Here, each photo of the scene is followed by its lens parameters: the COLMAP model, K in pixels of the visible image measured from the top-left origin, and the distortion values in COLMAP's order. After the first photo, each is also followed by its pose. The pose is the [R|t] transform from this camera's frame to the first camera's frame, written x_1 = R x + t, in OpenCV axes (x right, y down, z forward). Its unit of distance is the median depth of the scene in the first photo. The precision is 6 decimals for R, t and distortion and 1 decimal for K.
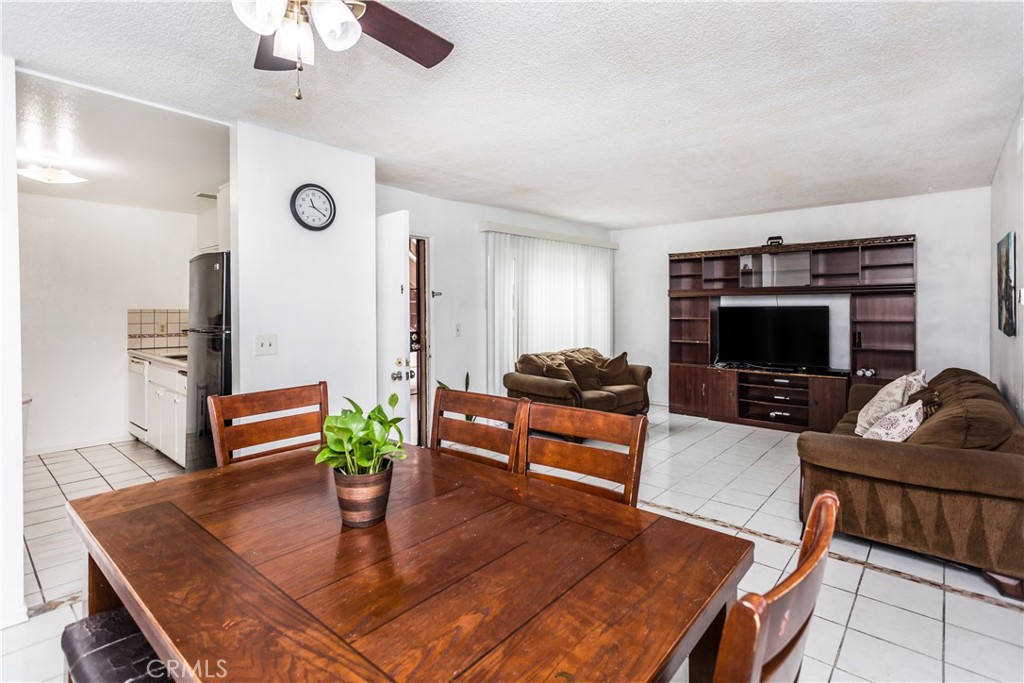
lens RADIAL K [[505.1, 0, 509.8], [0, 505.1, 312.8], [0, 0, 1]] dist [0.001819, 0.000516]
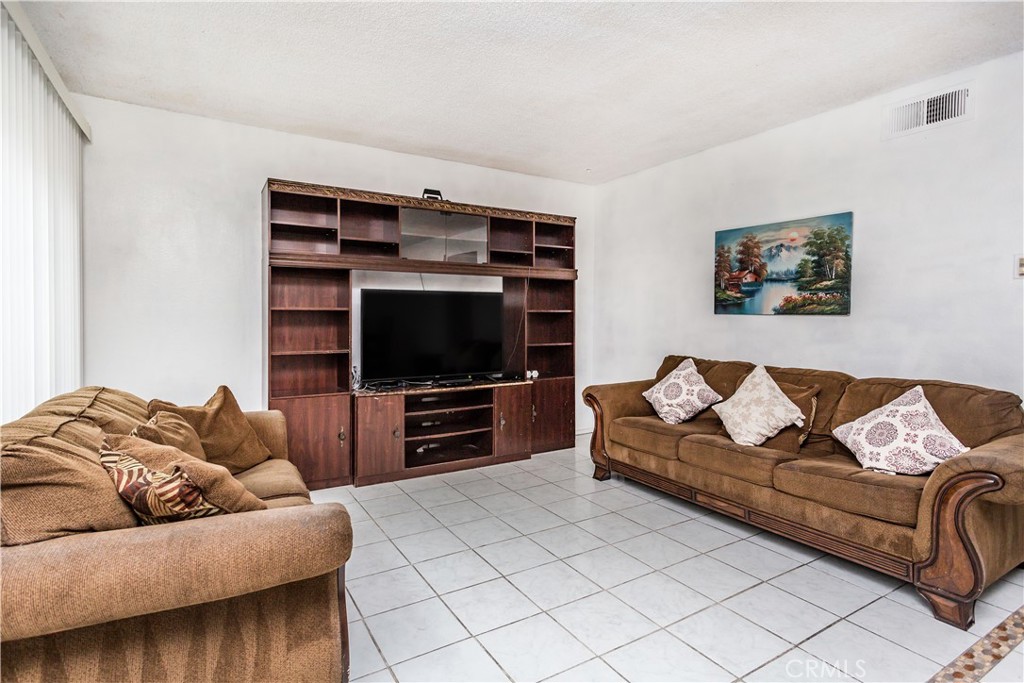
lens RADIAL K [[506.3, 0, 510.5], [0, 506.3, 324.9], [0, 0, 1]] dist [-0.001389, -0.000356]
pose [[0.303384, -0.004453, 0.952858, -0.100808], [0.012722, 0.999919, 0.000623, 0.034702], [-0.952783, 0.011933, 0.303416, 0.722612]]
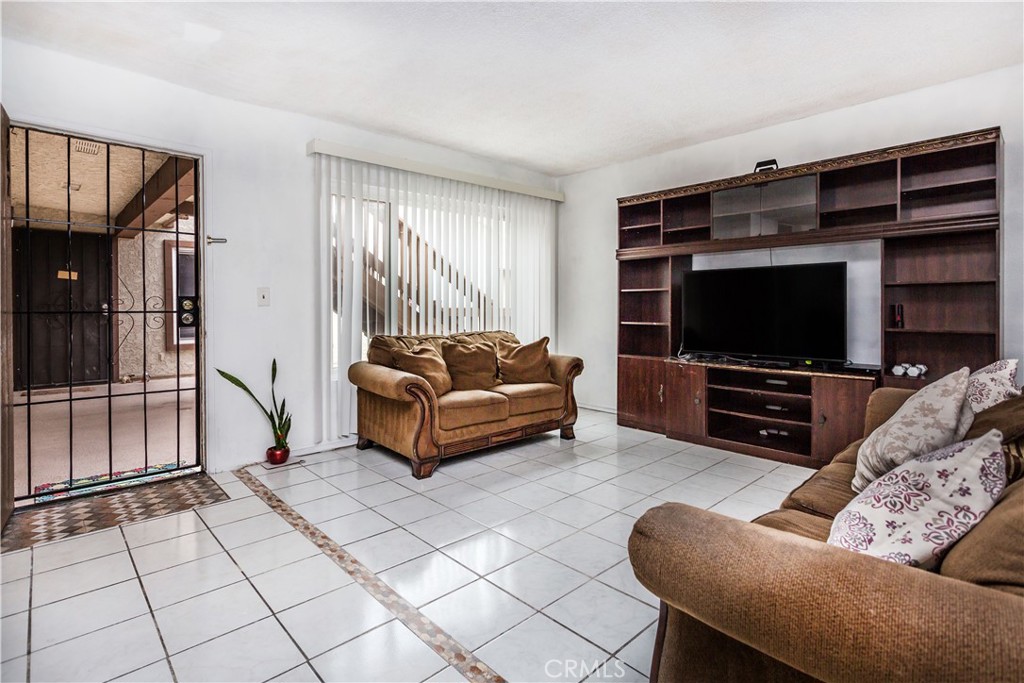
lens RADIAL K [[505.1, 0, 509.8], [0, 505.1, 312.8], [0, 0, 1]] dist [0.001819, 0.000516]
pose [[0.994724, 0.005934, -0.102420, 0.274557], [-0.006075, 0.999981, -0.001064, 0.050235], [0.102411, 0.001680, 0.994741, 0.330733]]
